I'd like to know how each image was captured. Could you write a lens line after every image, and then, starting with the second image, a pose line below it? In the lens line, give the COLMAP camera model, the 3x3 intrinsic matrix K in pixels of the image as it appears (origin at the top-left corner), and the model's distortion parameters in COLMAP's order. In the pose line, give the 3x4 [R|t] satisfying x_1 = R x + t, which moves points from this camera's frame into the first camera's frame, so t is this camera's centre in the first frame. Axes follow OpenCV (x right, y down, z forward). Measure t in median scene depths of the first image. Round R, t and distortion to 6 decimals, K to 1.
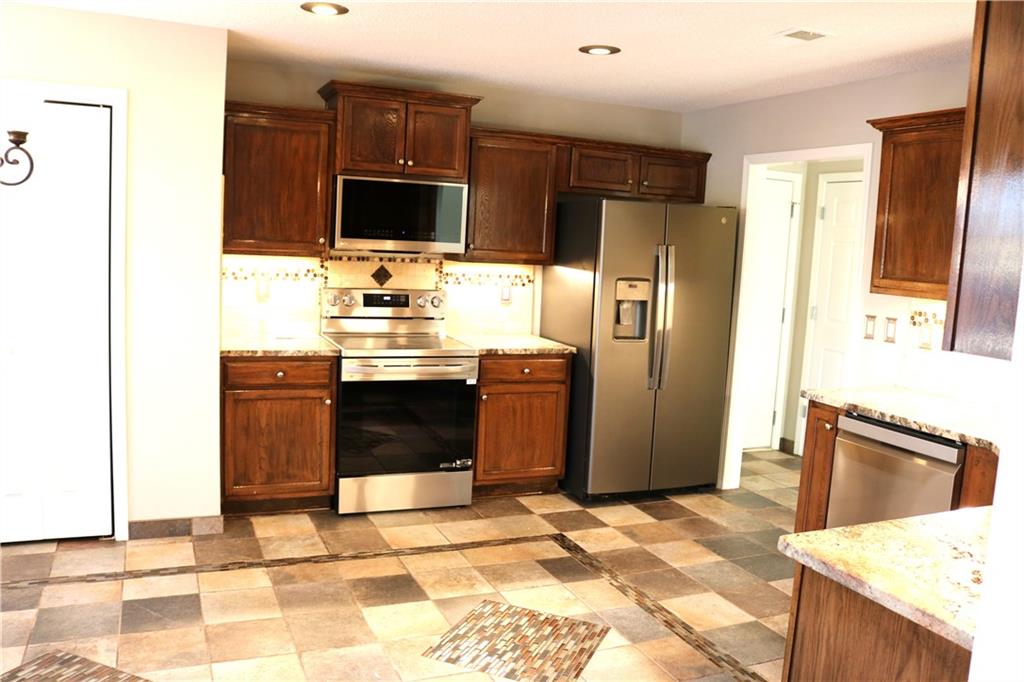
lens RADIAL K [[843.2, 0, 512.0], [0, 843.2, 341.0], [0, 0, 1]] dist [-0.155488, 0.136610]
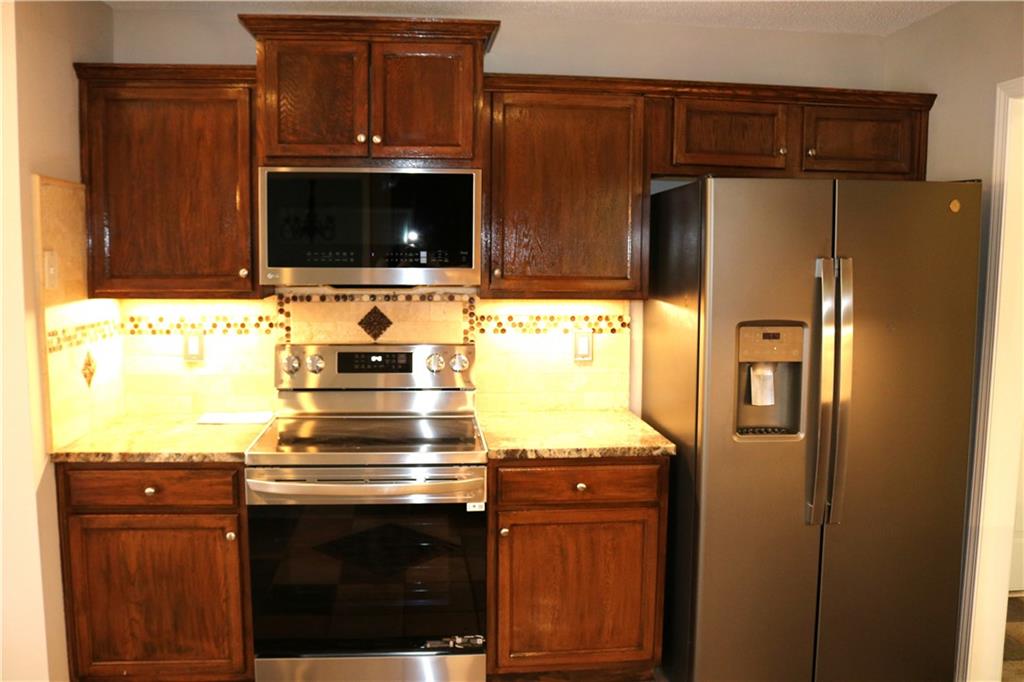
lens RADIAL K [[843.2, 0, 512.0], [0, 843.2, 341.0], [0, 0, 1]] dist [-0.155488, 0.136610]
pose [[0.952910, -0.011871, -0.303020, 0.146409], [0.003009, 0.999554, -0.029696, -0.046787], [0.303237, 0.027386, 0.952521, 0.440036]]
